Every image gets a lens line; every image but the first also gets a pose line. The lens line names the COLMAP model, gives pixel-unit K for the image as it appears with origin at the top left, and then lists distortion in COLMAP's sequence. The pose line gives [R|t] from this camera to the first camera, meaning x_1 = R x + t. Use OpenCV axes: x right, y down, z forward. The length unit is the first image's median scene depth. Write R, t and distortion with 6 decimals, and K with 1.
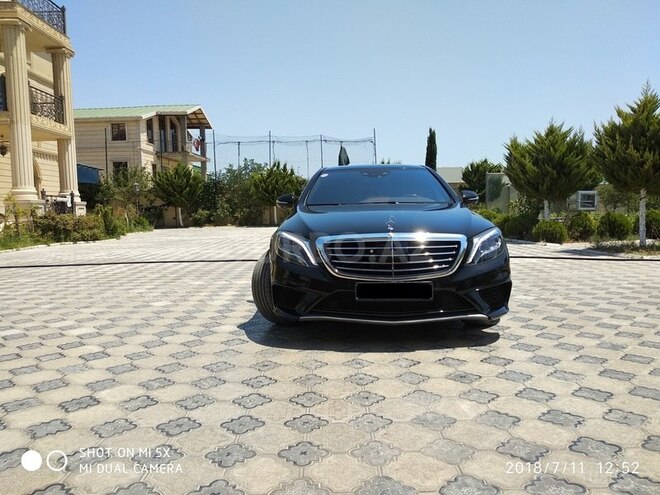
lens RADIAL K [[502.8, 0, 328.0], [0, 502.8, 246.7], [0, 0, 1]] dist [0.043303, -0.045949]
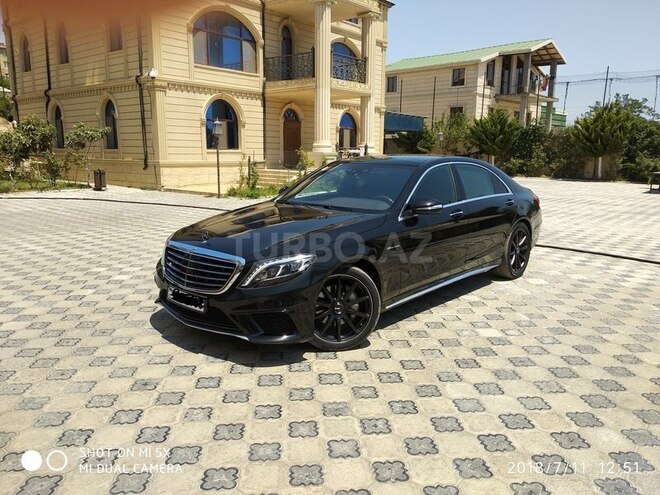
lens RADIAL K [[502.8, 0, 328.4], [0, 502.8, 247.2], [0, 0, 1]] dist [0.043303, -0.045949]
pose [[0.772200, 0.143913, -0.618866, 0.069230], [-0.070644, 0.987419, 0.141470, -0.013610], [0.631440, -0.065524, 0.772652, 0.020997]]
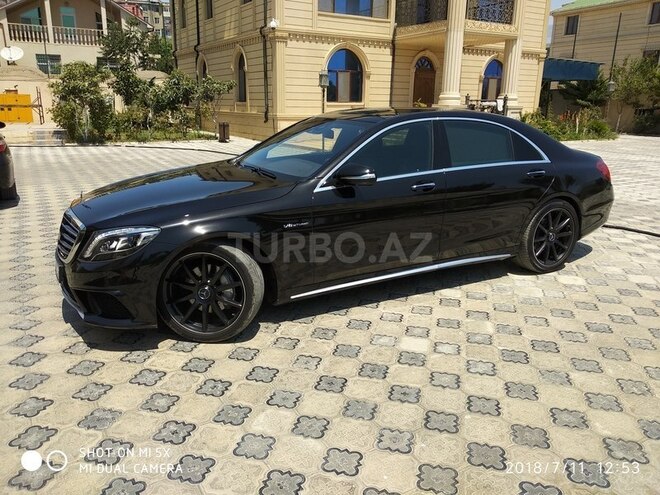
lens RADIAL K [[502.8, 0, 324.6], [0, 502.8, 250.0], [0, 0, 1]] dist [0.043303, -0.045949]
pose [[0.527377, 0.261939, -0.808246, 0.082548], [-0.085136, 0.962794, 0.256475, -0.016665], [0.845355, -0.066448, 0.530056, 0.058471]]
